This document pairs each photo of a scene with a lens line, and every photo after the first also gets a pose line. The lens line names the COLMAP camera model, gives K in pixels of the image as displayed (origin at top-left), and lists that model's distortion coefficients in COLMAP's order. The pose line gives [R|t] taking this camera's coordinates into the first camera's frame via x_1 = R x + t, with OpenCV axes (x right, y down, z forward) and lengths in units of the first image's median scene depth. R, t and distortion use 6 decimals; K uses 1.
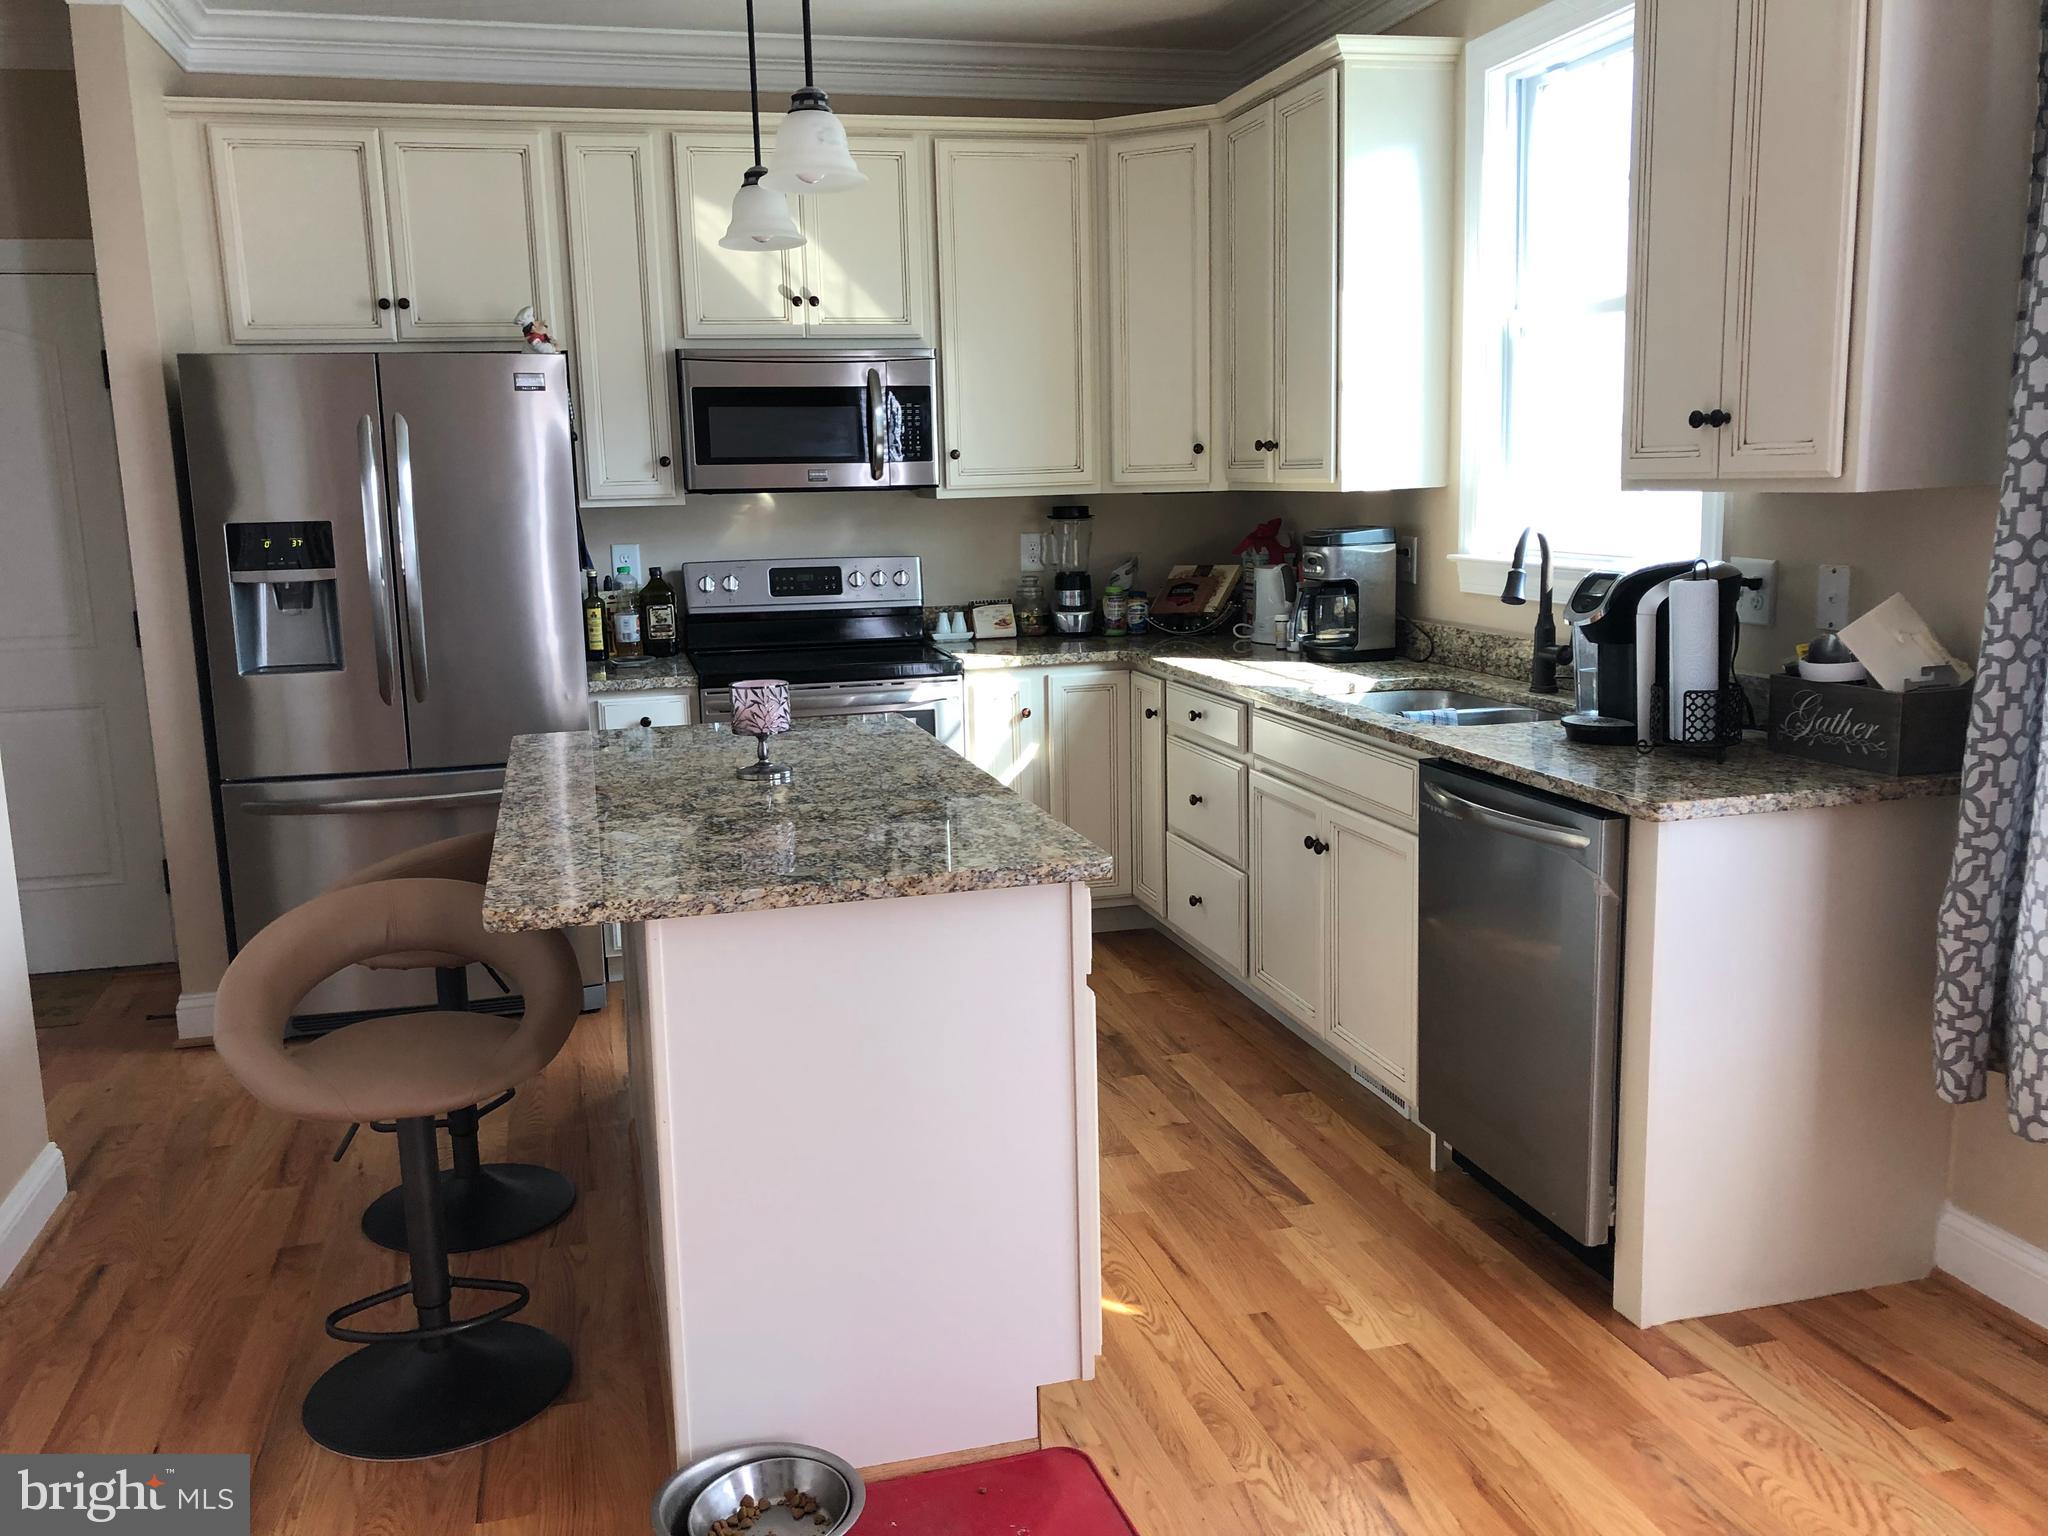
lens RADIAL K [[1673.3, 0, 1011.6], [0, 1673.3, 767.4], [0, 0, 1]] dist [0.124106, -0.201772]
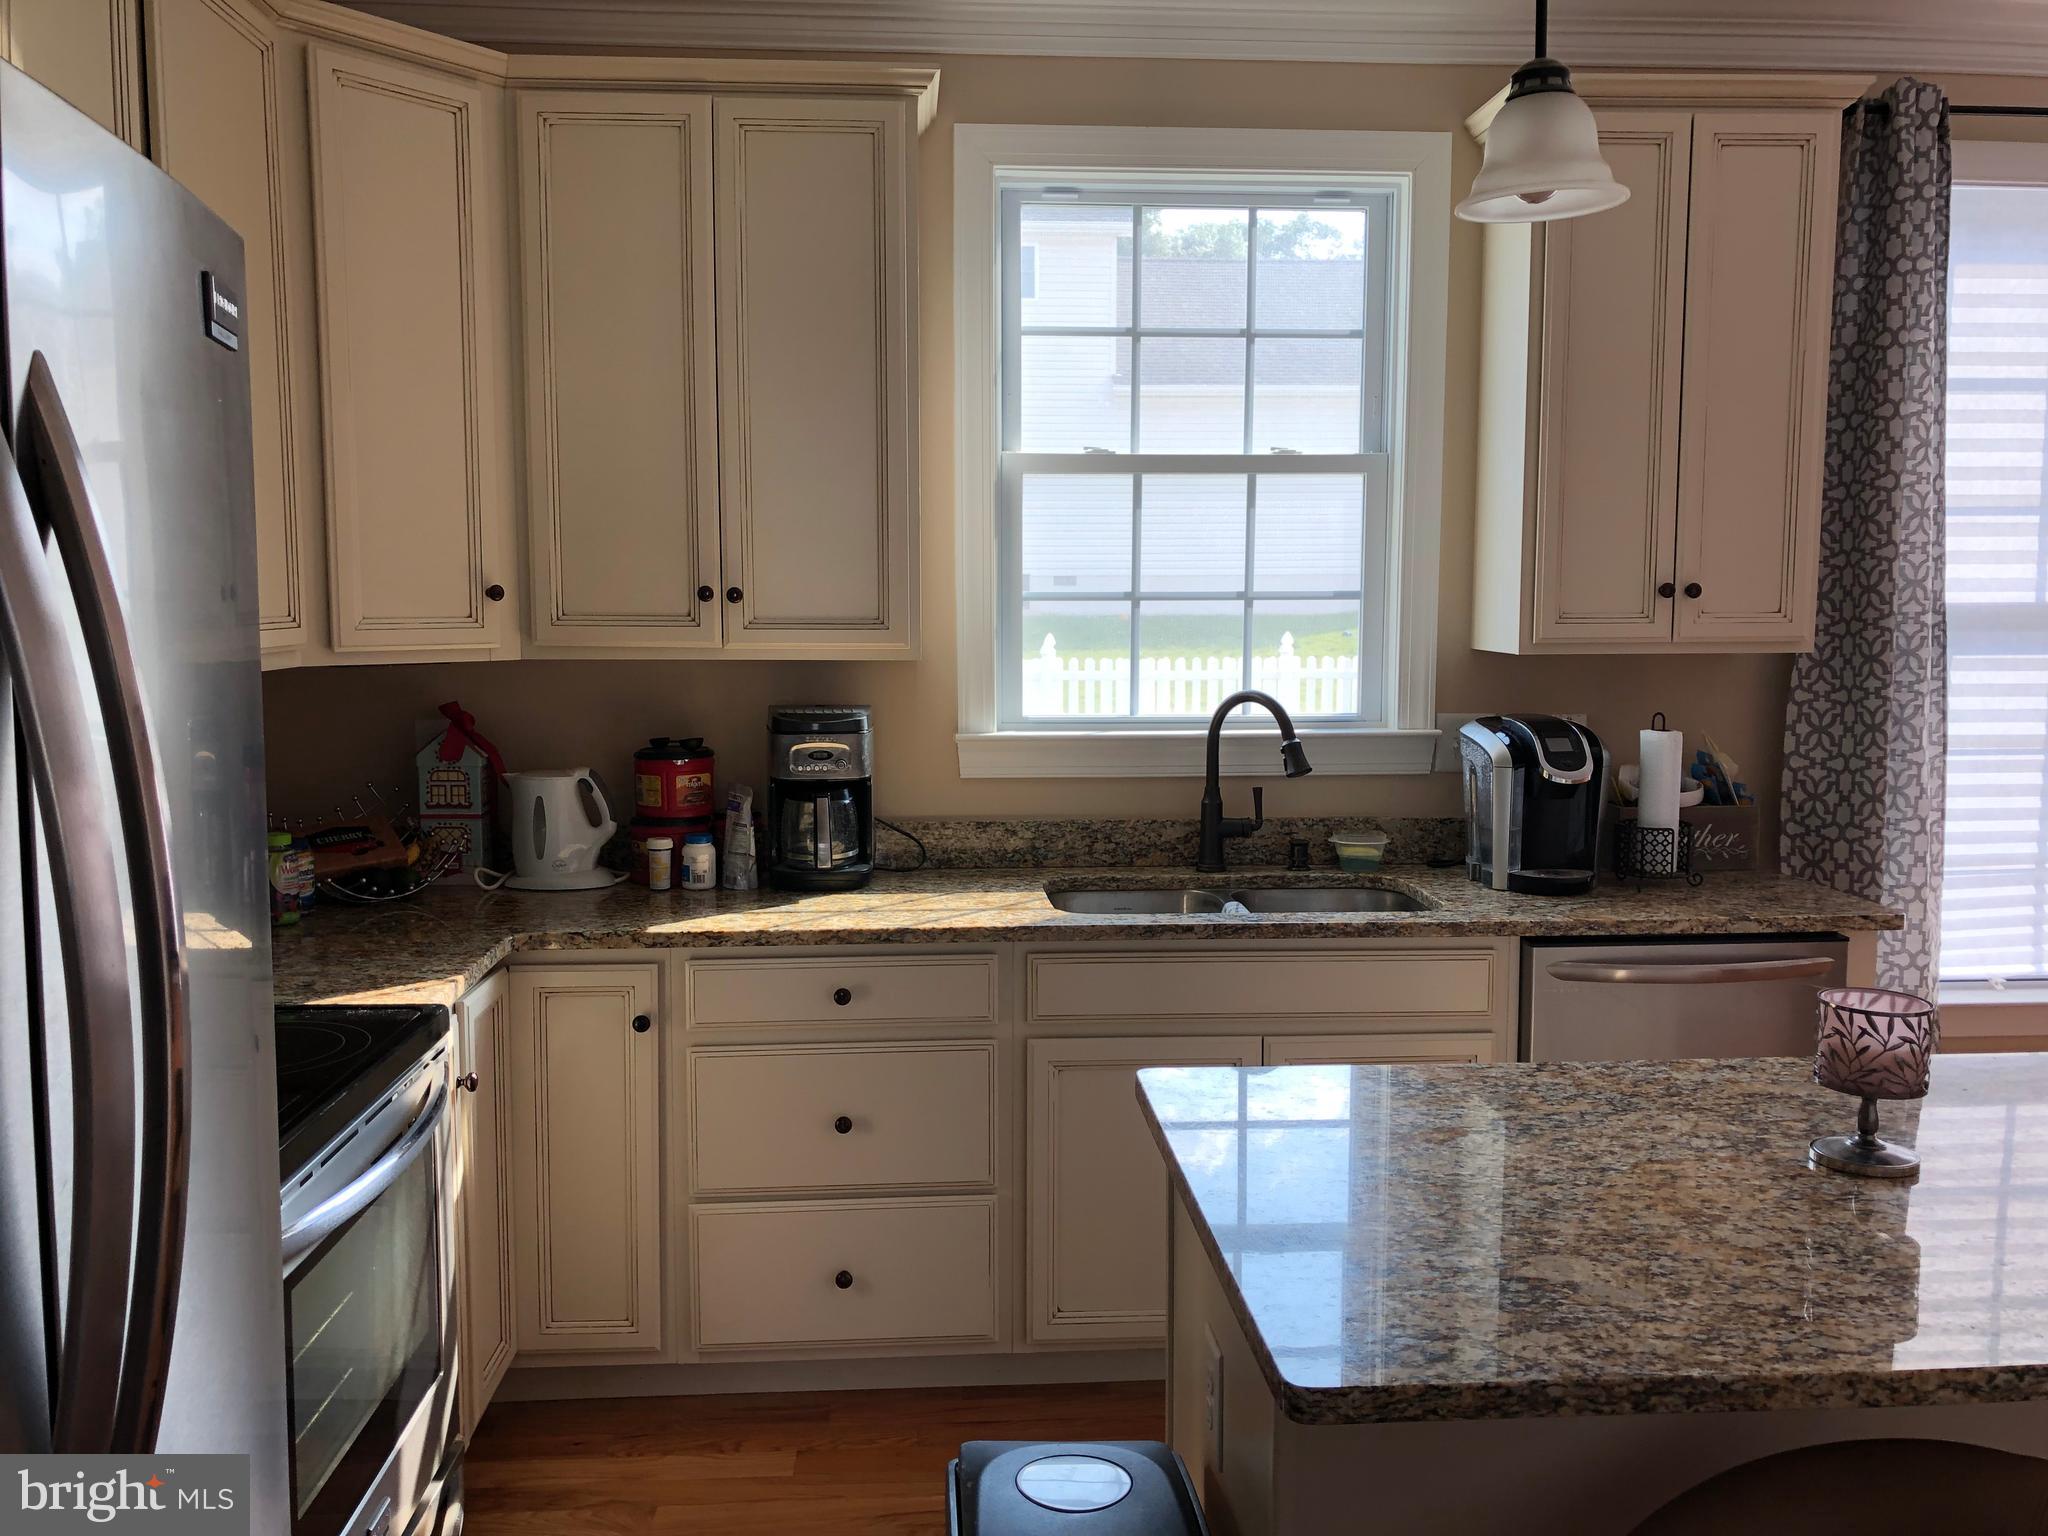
lens RADIAL K [[1683.1, 0, 1032.6], [0, 1683.1, 773.6], [0, 0, 1]] dist [0.023499, -0.001952]
pose [[0.185631, -0.081219, 0.979257, -0.464076], [0.165217, 0.984970, 0.050374, -0.123661], [-0.968630, 0.152439, 0.196259, 0.702336]]
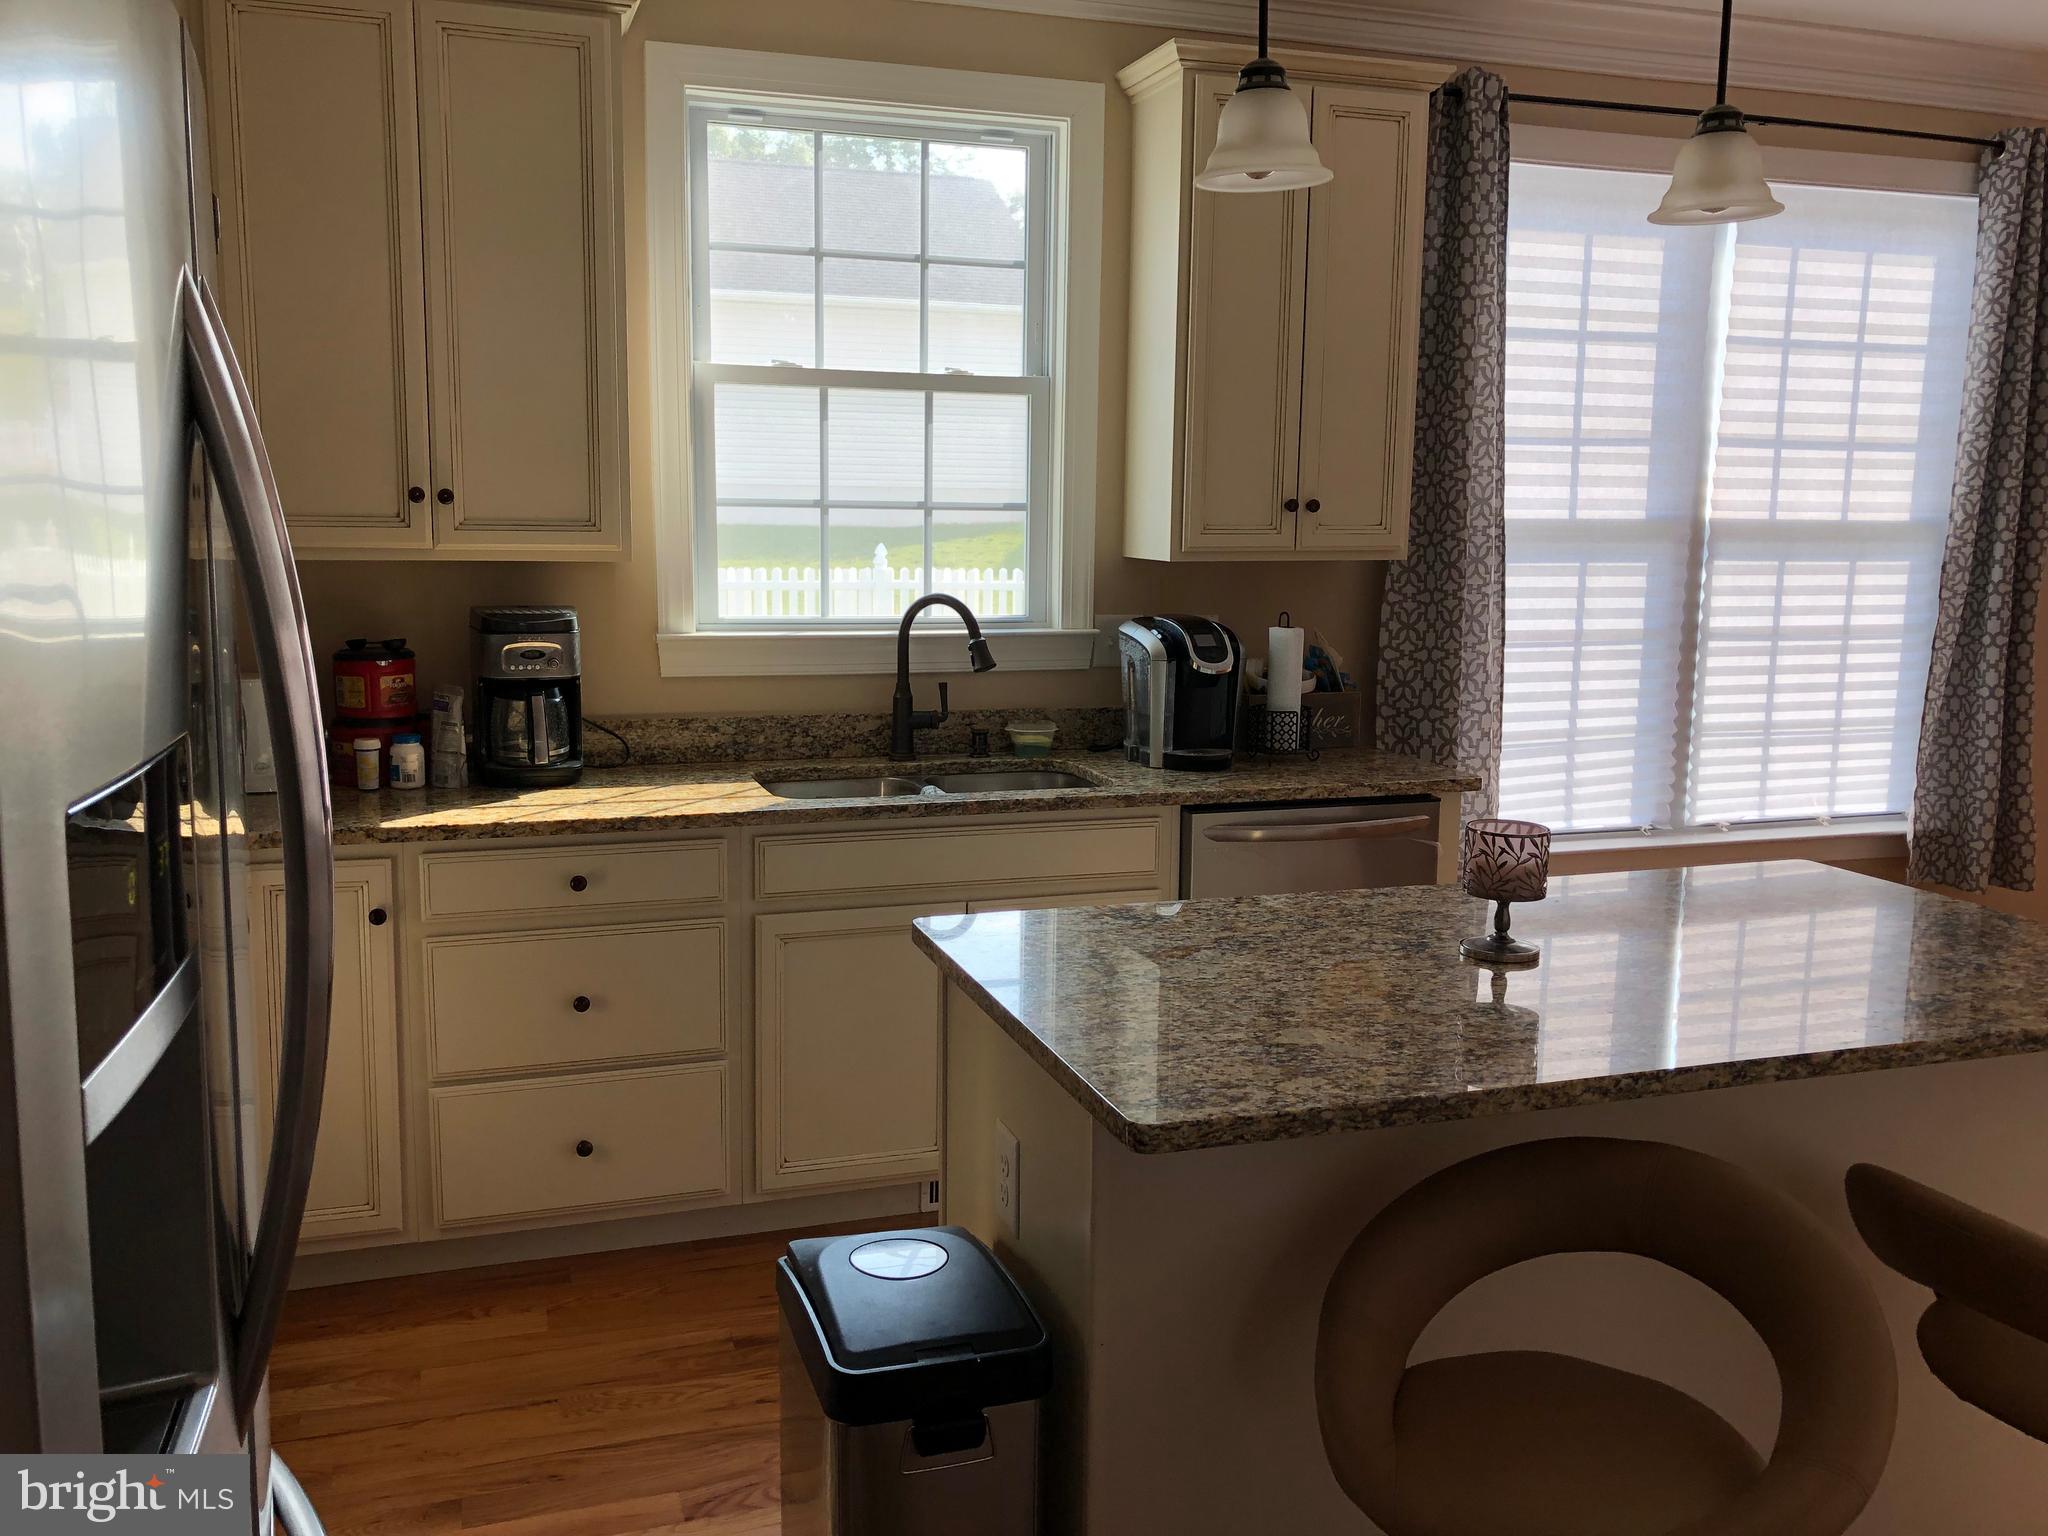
lens RADIAL K [[1682.5, 0, 1015.7], [0, 1682.5, 760.3], [0, 0, 1]] dist [0.031472, -0.008709]
pose [[-0.059365, -0.125542, 0.990311, -0.525339], [0.161943, 0.977707, 0.133652, -0.129149], [-0.985013, 0.168308, -0.037711, 0.751956]]
